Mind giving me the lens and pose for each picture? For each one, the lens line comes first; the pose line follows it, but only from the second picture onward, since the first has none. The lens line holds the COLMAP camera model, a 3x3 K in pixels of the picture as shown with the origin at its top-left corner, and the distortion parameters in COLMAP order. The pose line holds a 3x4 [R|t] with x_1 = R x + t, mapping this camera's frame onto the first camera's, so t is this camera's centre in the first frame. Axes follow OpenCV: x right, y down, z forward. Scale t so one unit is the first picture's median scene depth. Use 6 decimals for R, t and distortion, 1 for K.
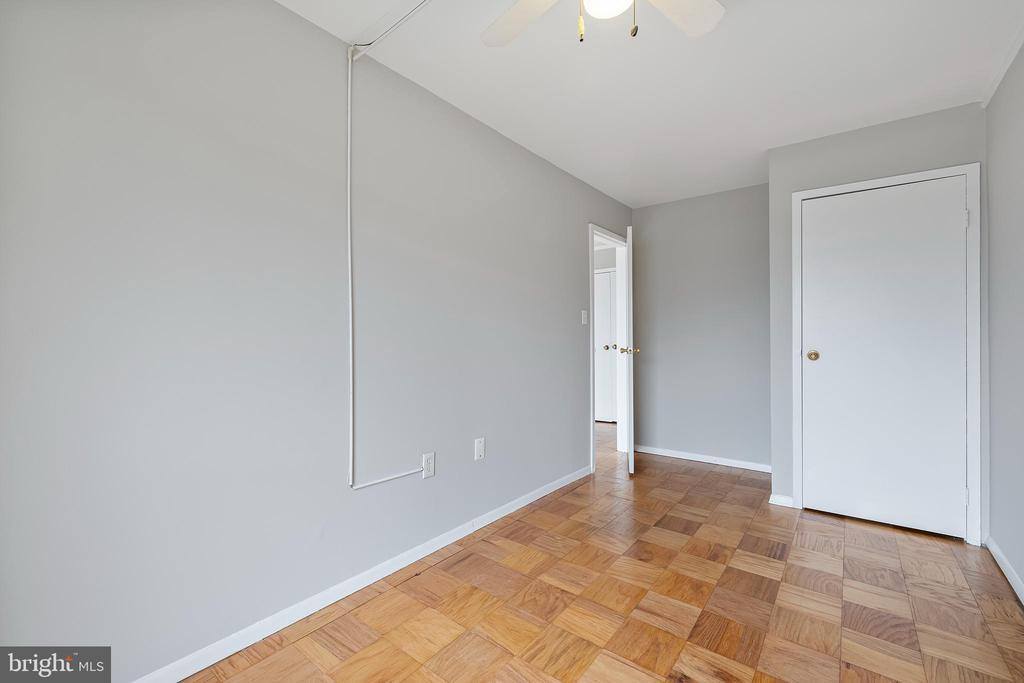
lens RADIAL K [[434.9, 0, 516.3], [0, 434.9, 341.3], [0, 0, 1]] dist [0.004064, 0.000308]
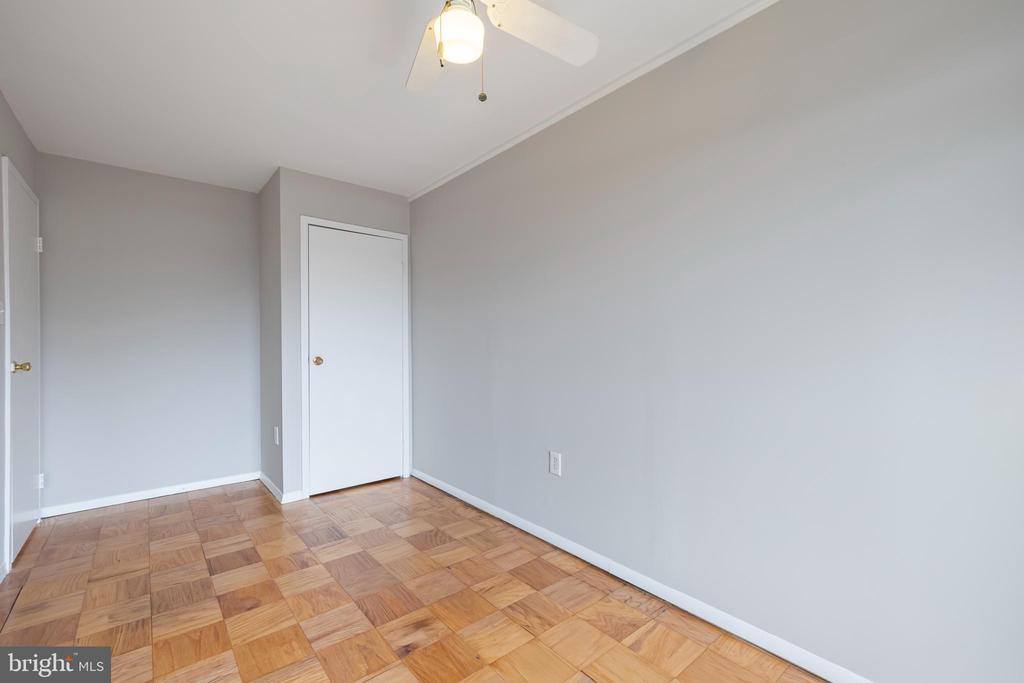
lens RADIAL K [[434.9, 0, 510.1], [0, 434.9, 338.7], [0, 0, 1]] dist [0.004064, 0.000308]
pose [[0.221086, 0.011380, 0.975188, -0.397656], [0.009023, 0.999865, -0.013714, -0.006405], [-0.975213, 0.011831, 0.220953, 0.287226]]
